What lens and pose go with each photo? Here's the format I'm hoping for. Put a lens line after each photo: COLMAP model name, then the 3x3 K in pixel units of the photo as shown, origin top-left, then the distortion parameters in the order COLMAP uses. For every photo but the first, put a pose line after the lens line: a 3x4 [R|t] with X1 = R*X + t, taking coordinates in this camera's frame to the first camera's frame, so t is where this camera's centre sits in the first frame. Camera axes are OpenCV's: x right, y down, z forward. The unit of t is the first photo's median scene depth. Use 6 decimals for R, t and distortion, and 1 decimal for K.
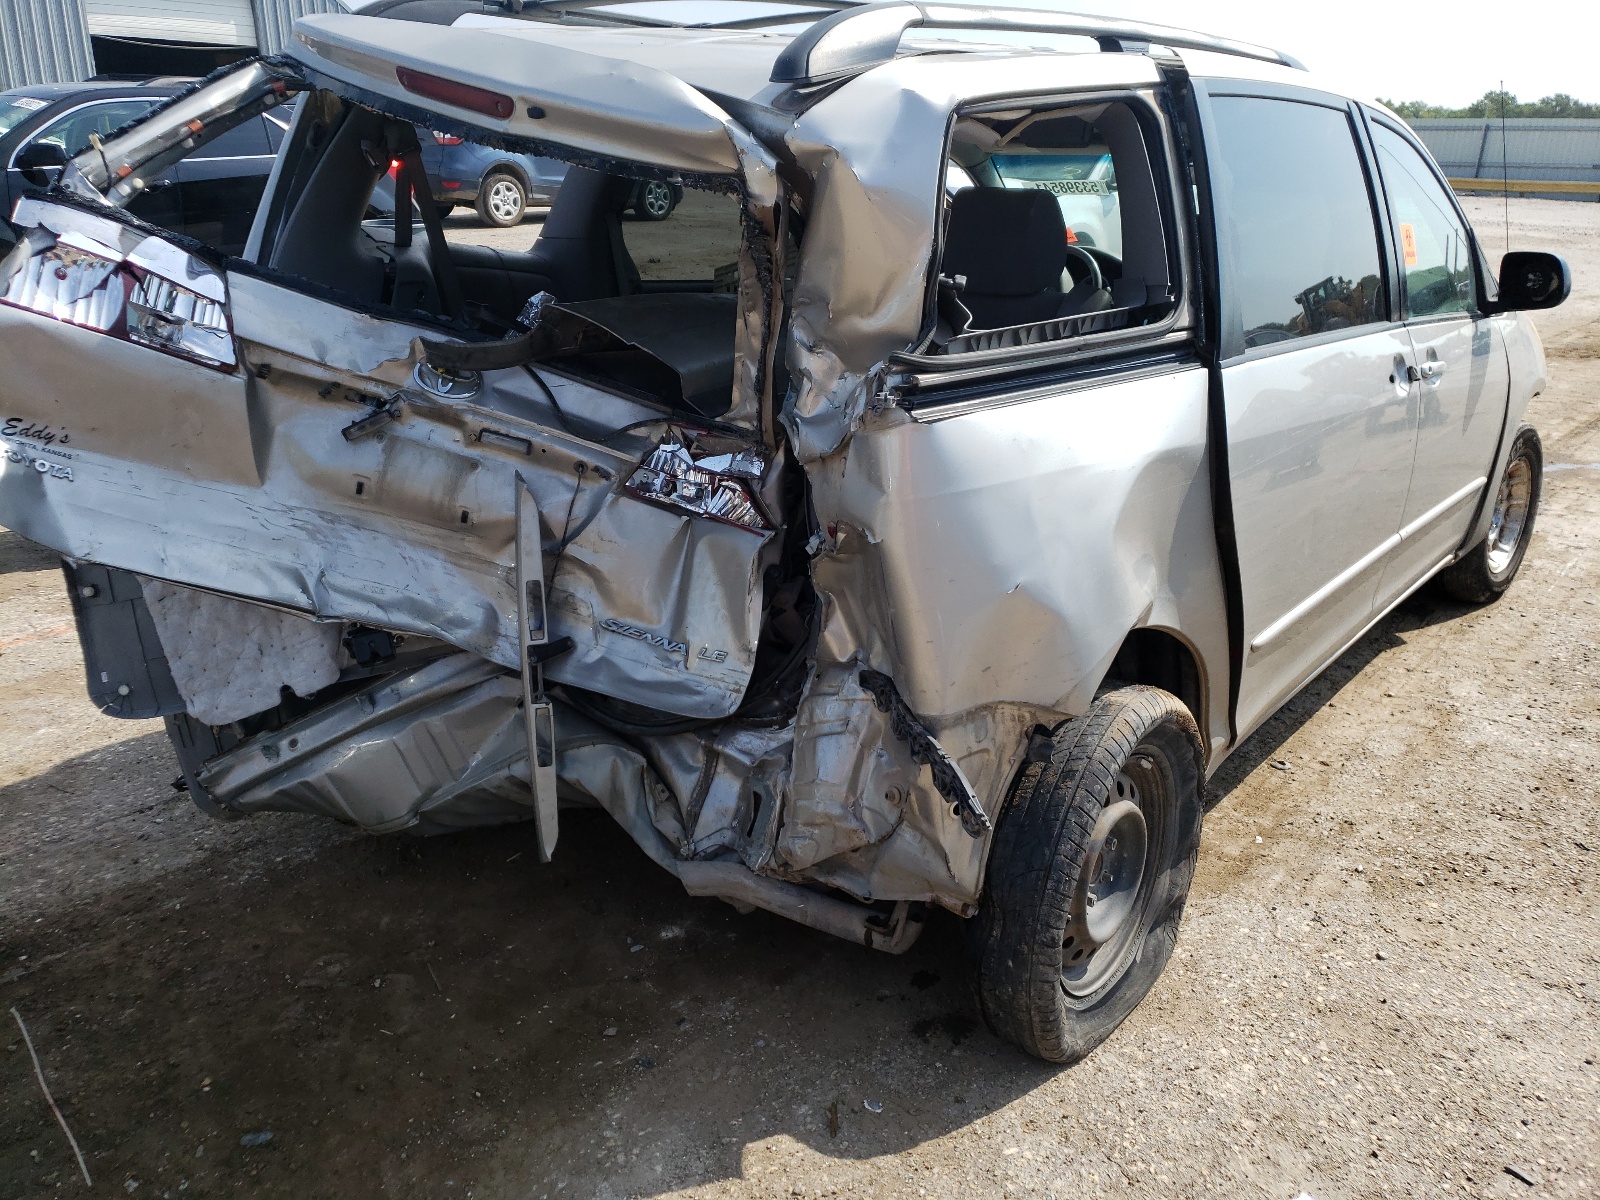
lens RADIAL K [[1204.5, 0, 797.1], [0, 1204.5, 596.4], [0, 0, 1]] dist [0.025729, -0.005366]
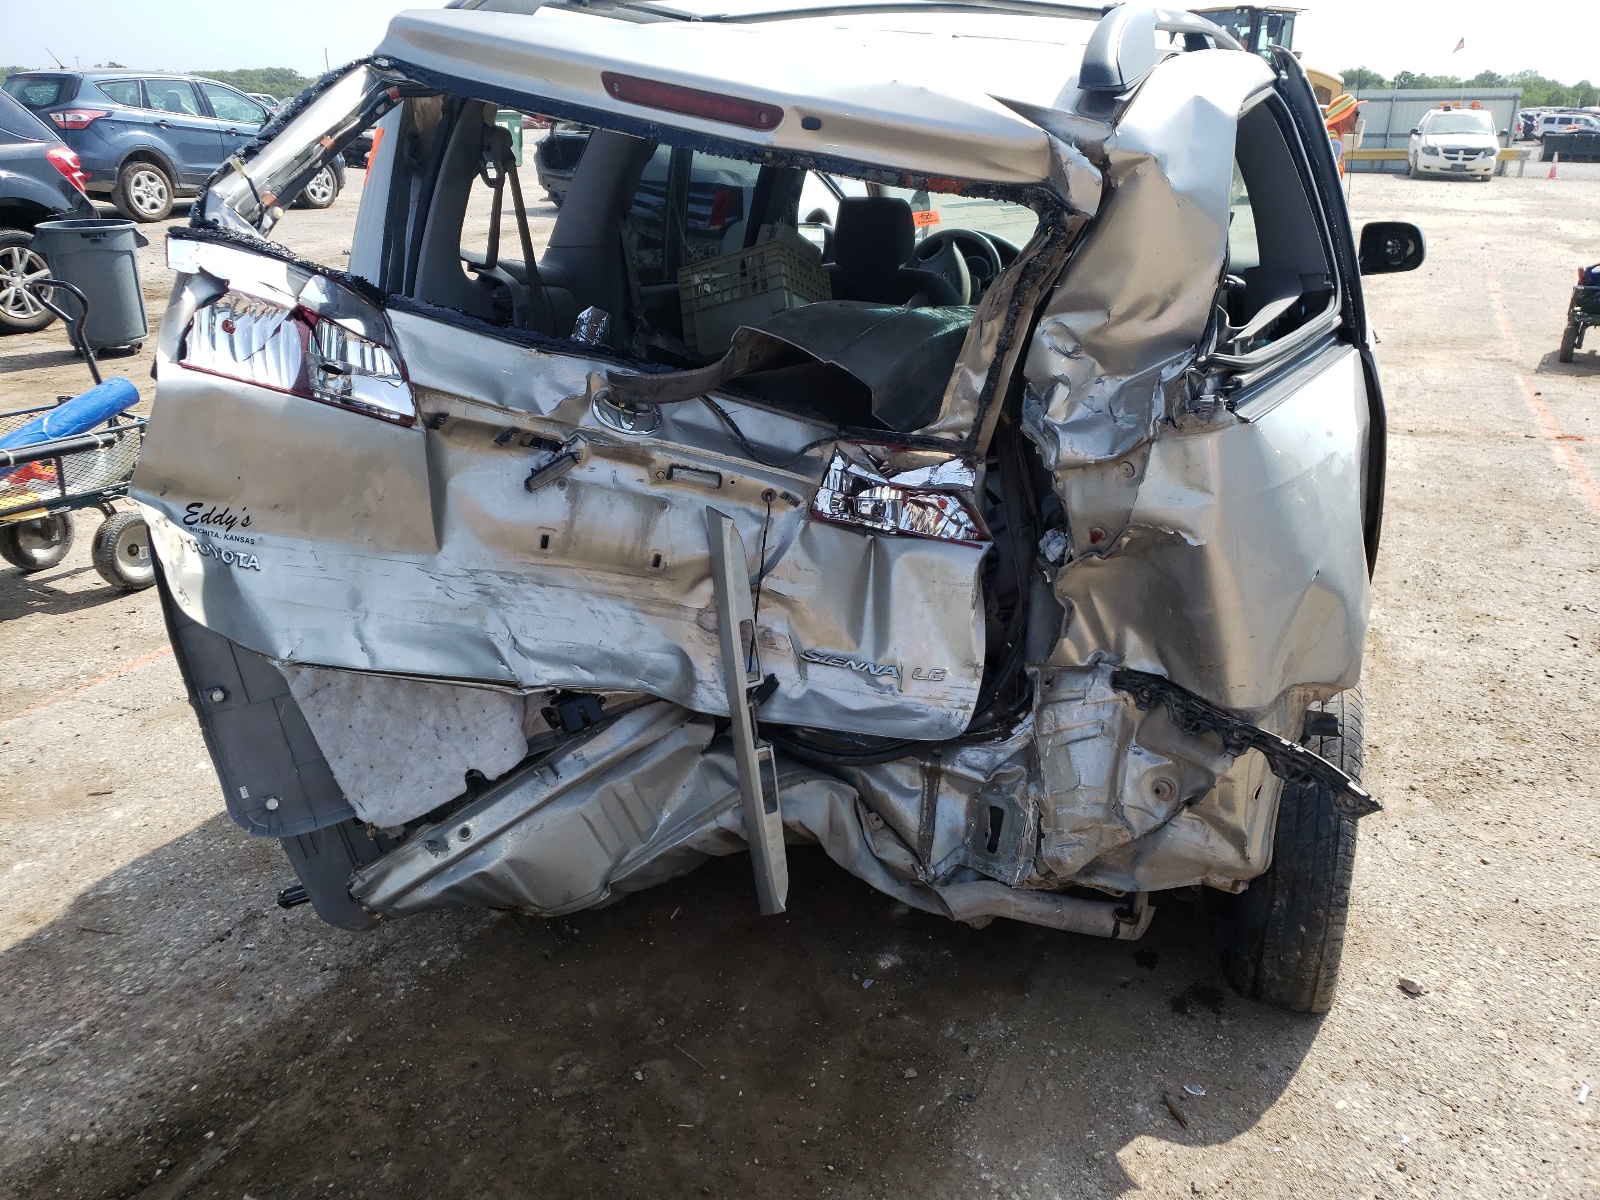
lens RADIAL K [[1204.5, 0, 798.4], [0, 1204.5, 602.8], [0, 0, 1]] dist [0.025729, -0.005366]
pose [[0.961229, -0.116339, 0.250009, -0.413934], [0.110756, 0.993183, 0.036334, -0.056560], [-0.252532, -0.007236, 0.967562, 0.082088]]
